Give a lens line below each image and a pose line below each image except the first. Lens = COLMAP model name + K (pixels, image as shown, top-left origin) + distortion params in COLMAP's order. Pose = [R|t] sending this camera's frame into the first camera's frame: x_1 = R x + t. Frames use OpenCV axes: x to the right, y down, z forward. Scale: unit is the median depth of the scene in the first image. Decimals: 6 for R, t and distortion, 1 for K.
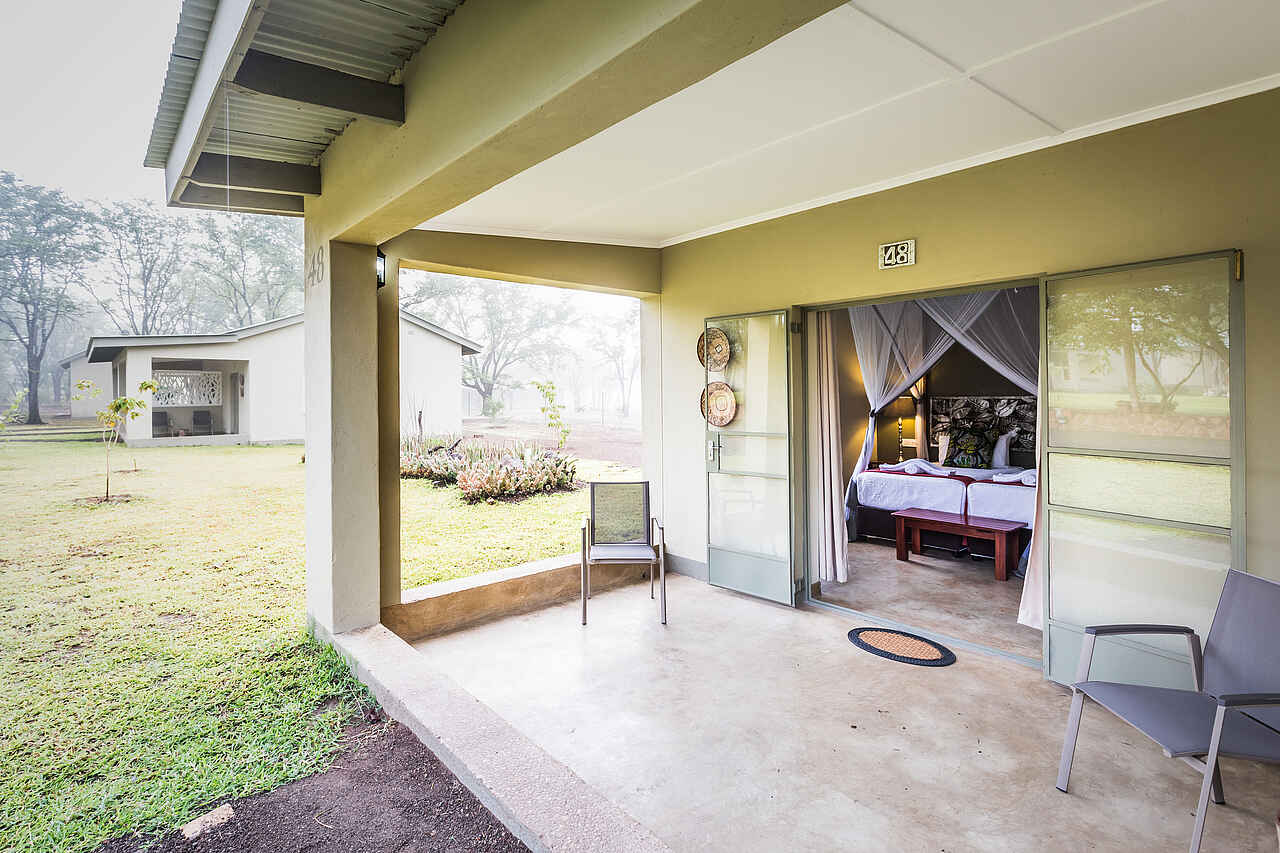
lens RADIAL K [[620.8, 0, 581.9], [0, 620.8, 393.4], [0, 0, 1]] dist [0.000647, 0.000139]
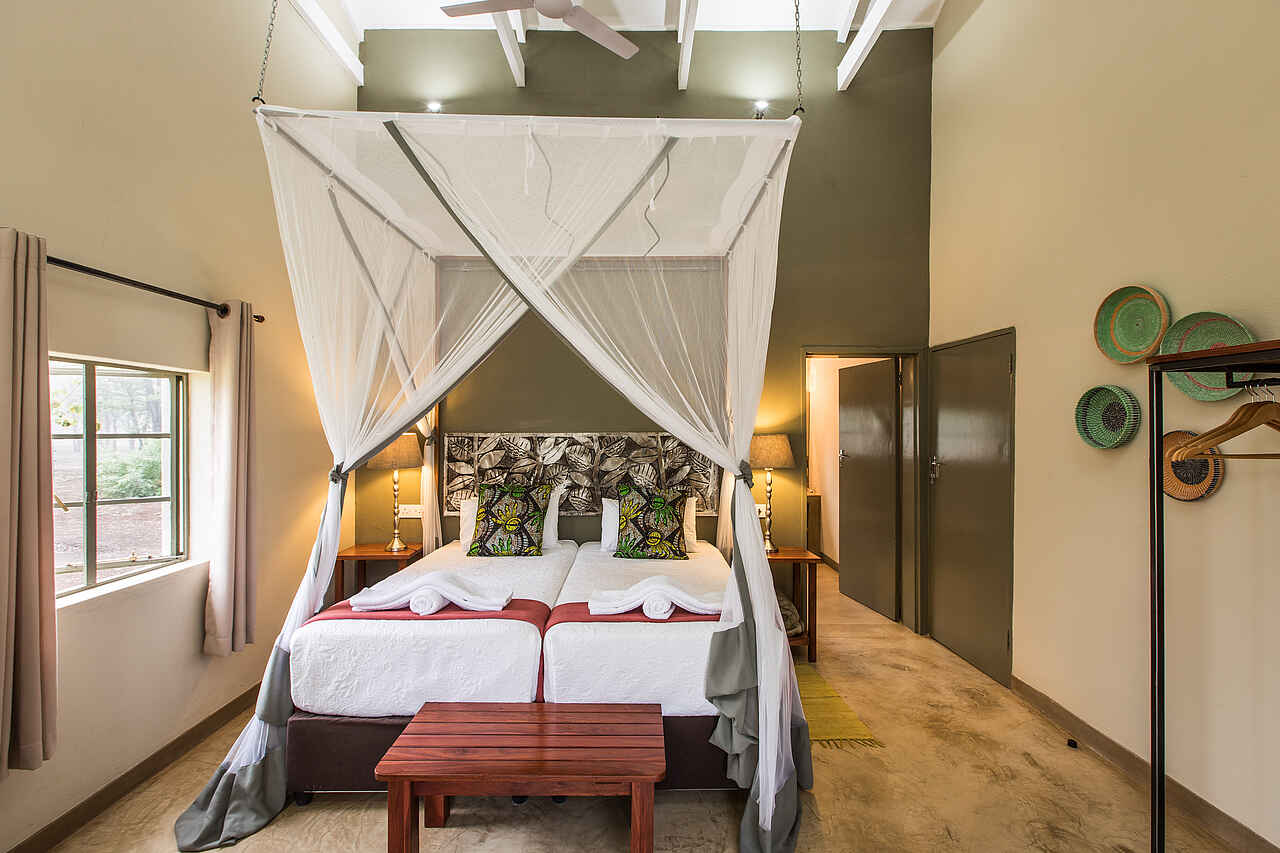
lens RADIAL K [[559.9, 0, 640.0], [0, 559.9, 426.5], [0, 0, 1]] dist [-0.000248, 0.000064]
pose [[0.626772, 0.012960, 0.779095, 0.288041], [-0.012180, 0.999902, -0.006834, 0.000653], [-0.779108, -0.005206, 0.626868, 0.576143]]
